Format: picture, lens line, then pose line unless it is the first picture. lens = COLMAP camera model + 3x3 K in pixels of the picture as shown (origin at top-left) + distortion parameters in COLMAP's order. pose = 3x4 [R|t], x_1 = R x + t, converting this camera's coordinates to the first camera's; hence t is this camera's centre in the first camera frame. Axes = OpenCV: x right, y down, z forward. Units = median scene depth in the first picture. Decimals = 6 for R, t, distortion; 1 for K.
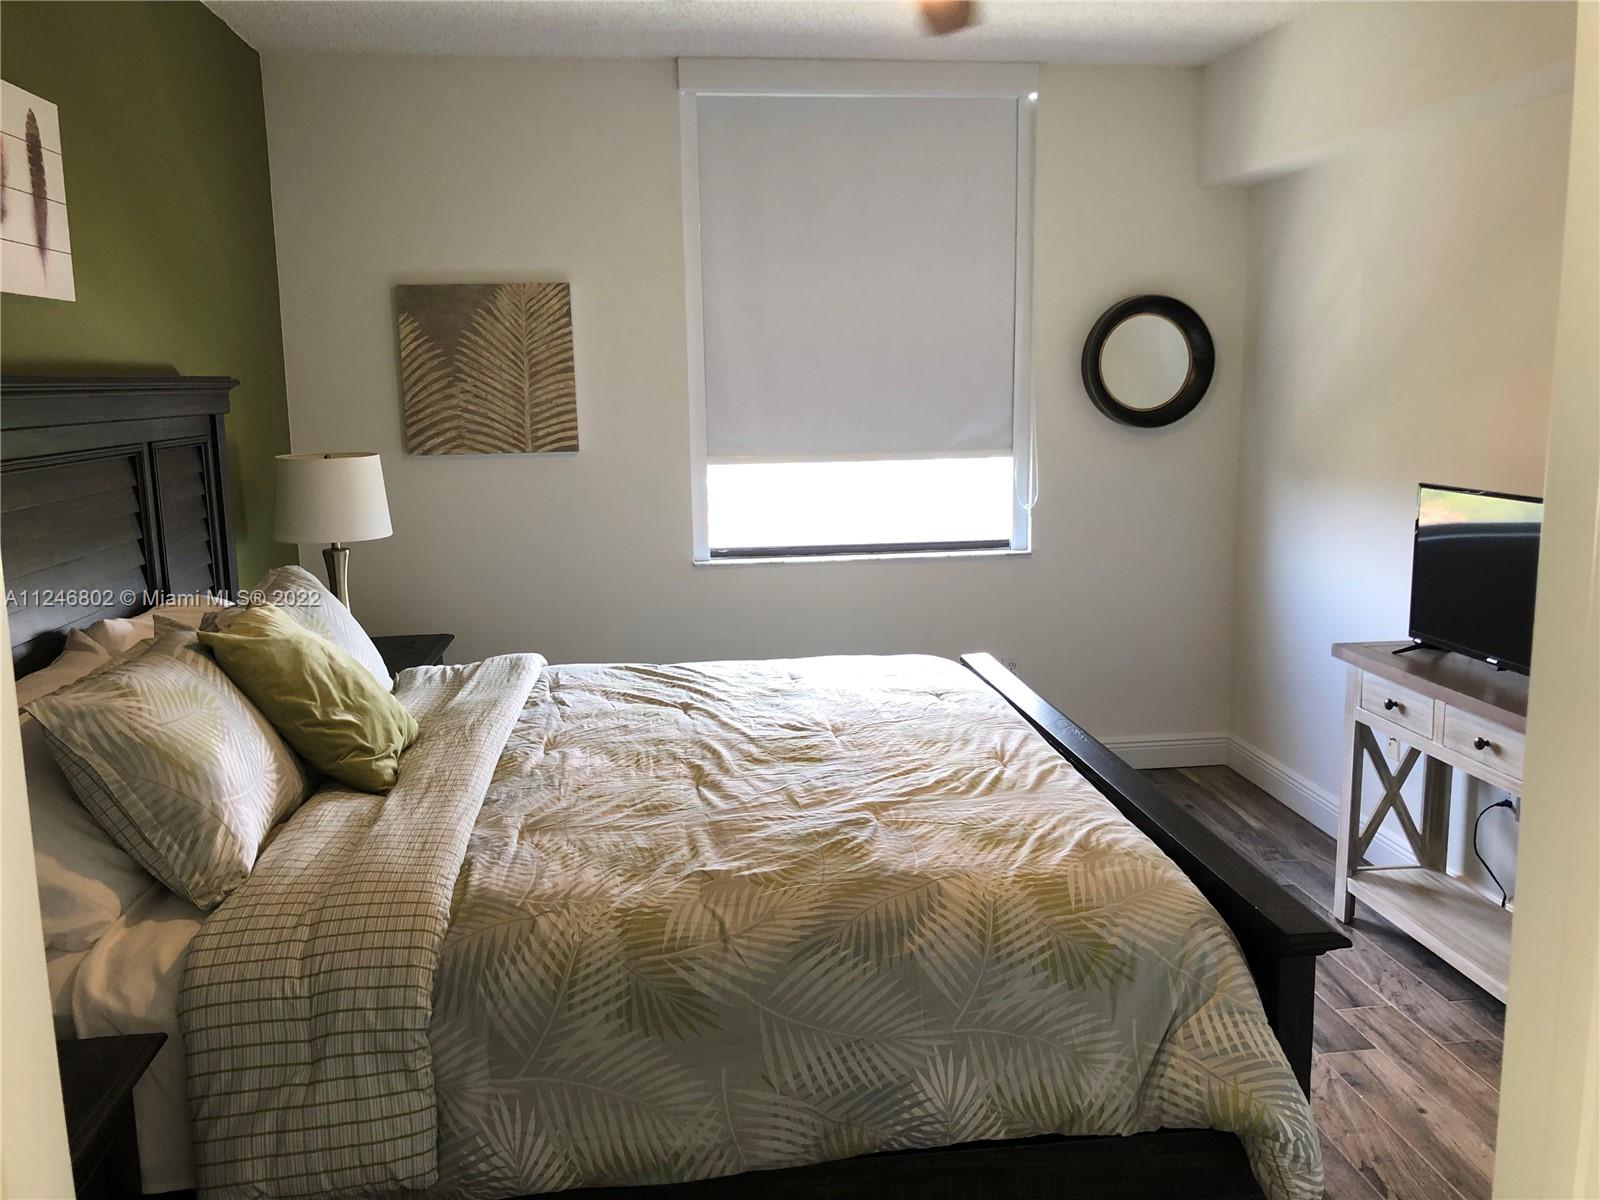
lens RADIAL K [[1308.5, 0, 809.2], [0, 1308.5, 591.2], [0, 0, 1]] dist [0.097010, -0.117889]
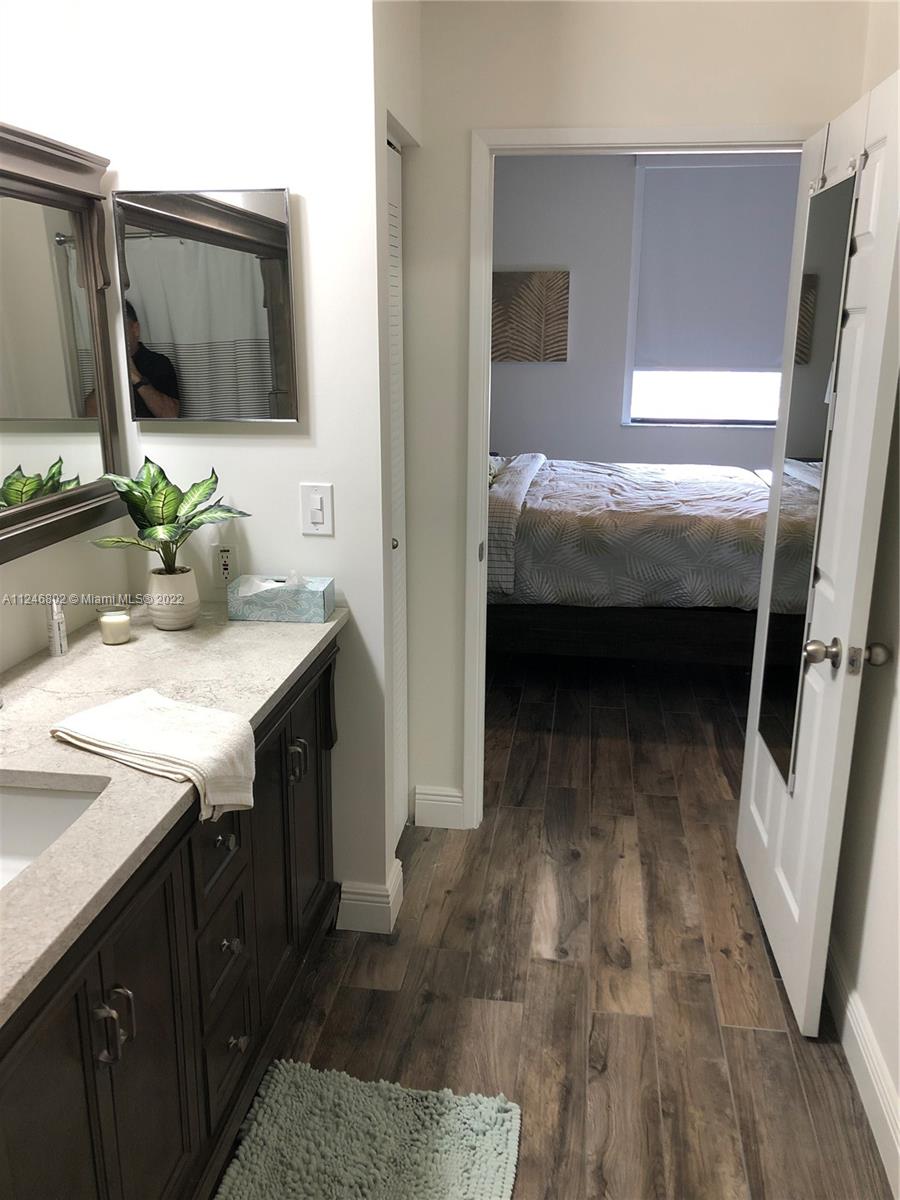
lens RADIAL K [[981.4, 0, 450.0], [0, 981.4, 600.0], [0, 0, 1]] dist [0.097010, -0.117889]
pose [[0.963149, 0.093844, -0.252067, 0.096292], [-0.066129, 0.991013, 0.116273, 0.138154], [0.260713, -0.095319, 0.960699, -0.782674]]
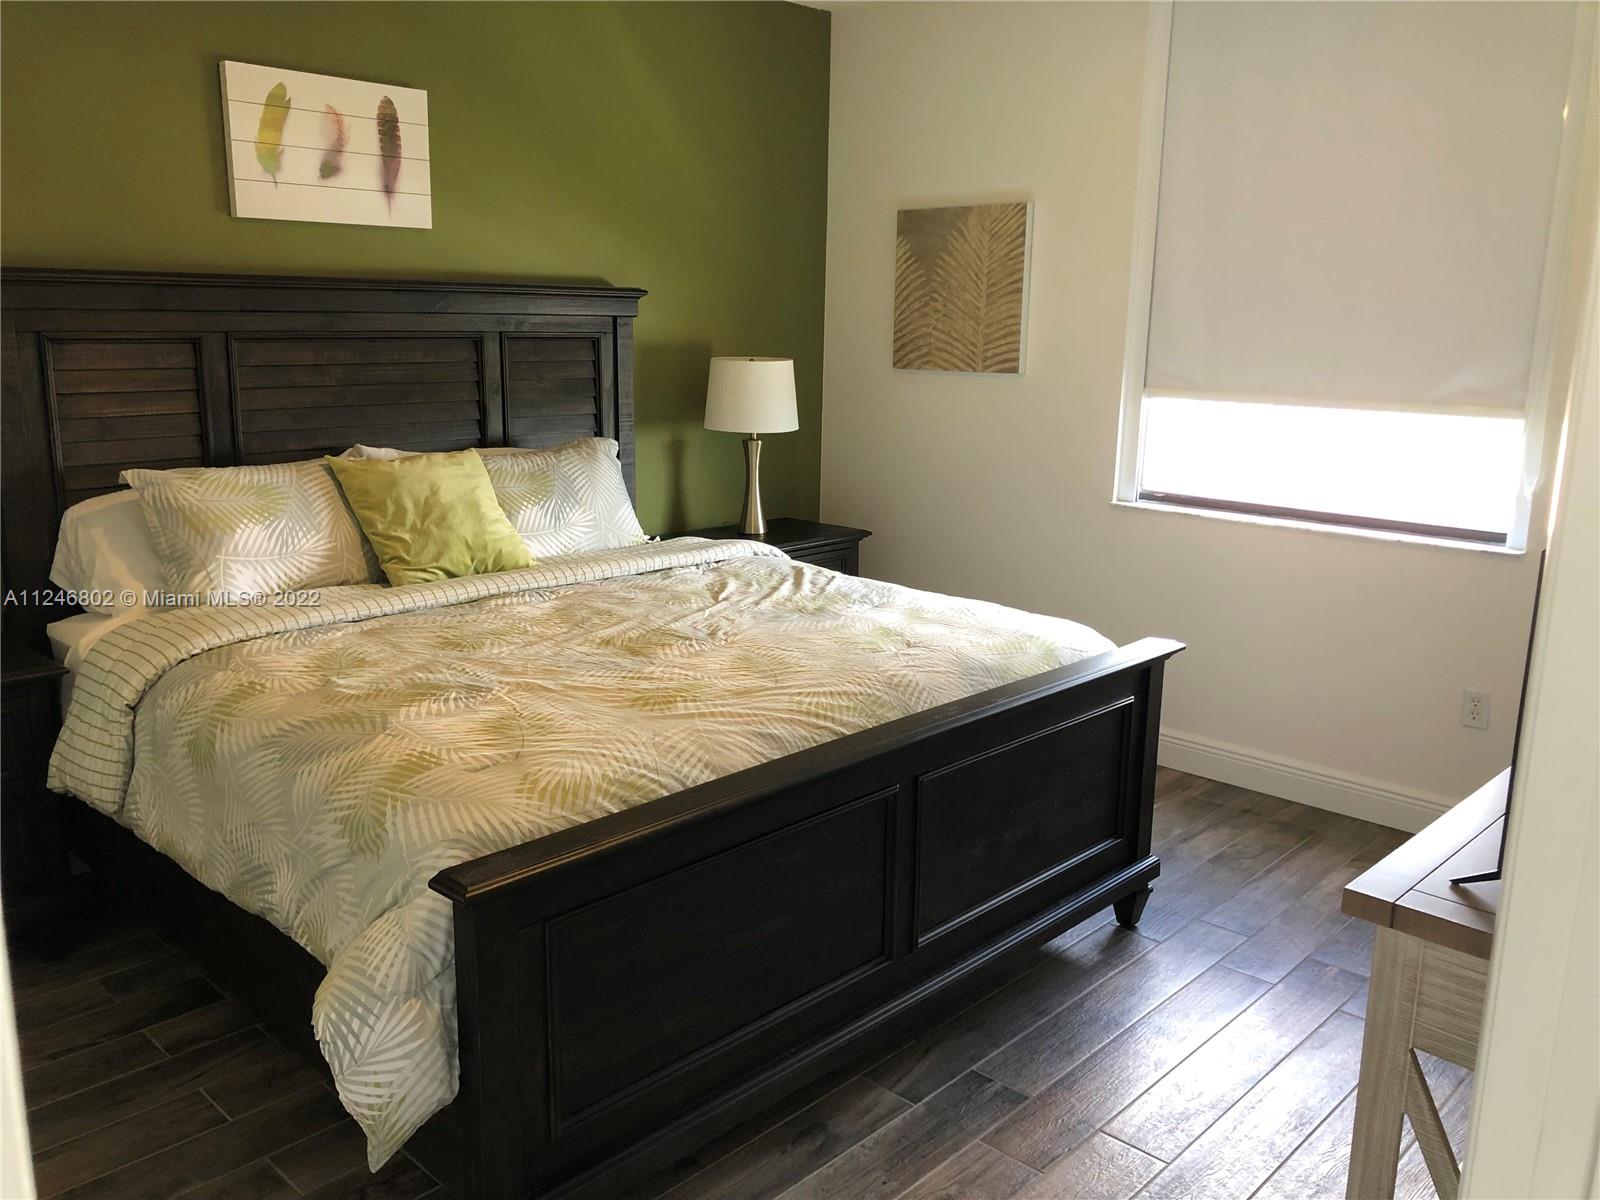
lens RADIAL K [[1308.5, 0, 809.2], [0, 1308.5, 591.2], [0, 0, 1]] dist [0.097010, -0.117889]
pose [[0.626145, 0.191320, -0.755870, 0.860832], [-0.152554, 0.980752, 0.121869, -0.070177], [0.764637, 0.039003, 0.643280, 0.404631]]
